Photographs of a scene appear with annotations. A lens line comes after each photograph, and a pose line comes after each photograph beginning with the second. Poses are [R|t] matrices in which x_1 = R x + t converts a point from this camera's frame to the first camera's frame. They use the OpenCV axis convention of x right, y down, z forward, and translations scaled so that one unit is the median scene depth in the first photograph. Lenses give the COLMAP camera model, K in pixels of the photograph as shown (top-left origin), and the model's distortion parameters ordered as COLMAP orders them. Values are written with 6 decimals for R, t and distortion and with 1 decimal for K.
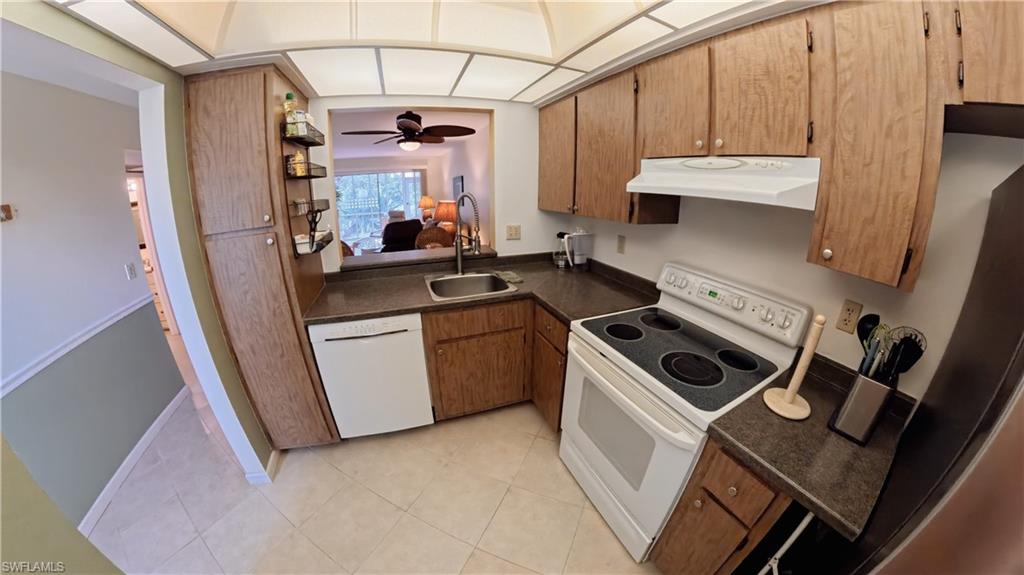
lens RADIAL K [[391.8, 0, 512.0], [0, 391.8, 287.5], [0, 0, 1]] dist [-0.075158, 0.000022]
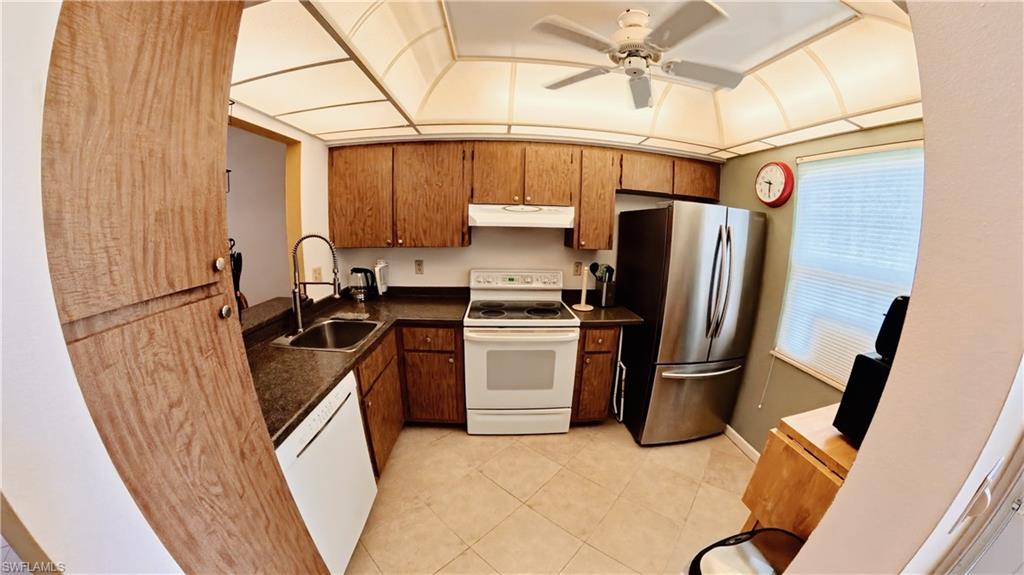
lens RADIAL K [[316.1, 0, 512.0], [0, 316.1, 287.5], [0, 0, 1]] dist [-0.000173, -0.000011]
pose [[0.287166, -0.174673, 0.941820, -0.962943], [0.262923, 0.959842, 0.097848, -0.099152], [-0.921090, 0.219527, 0.321559, 0.552736]]
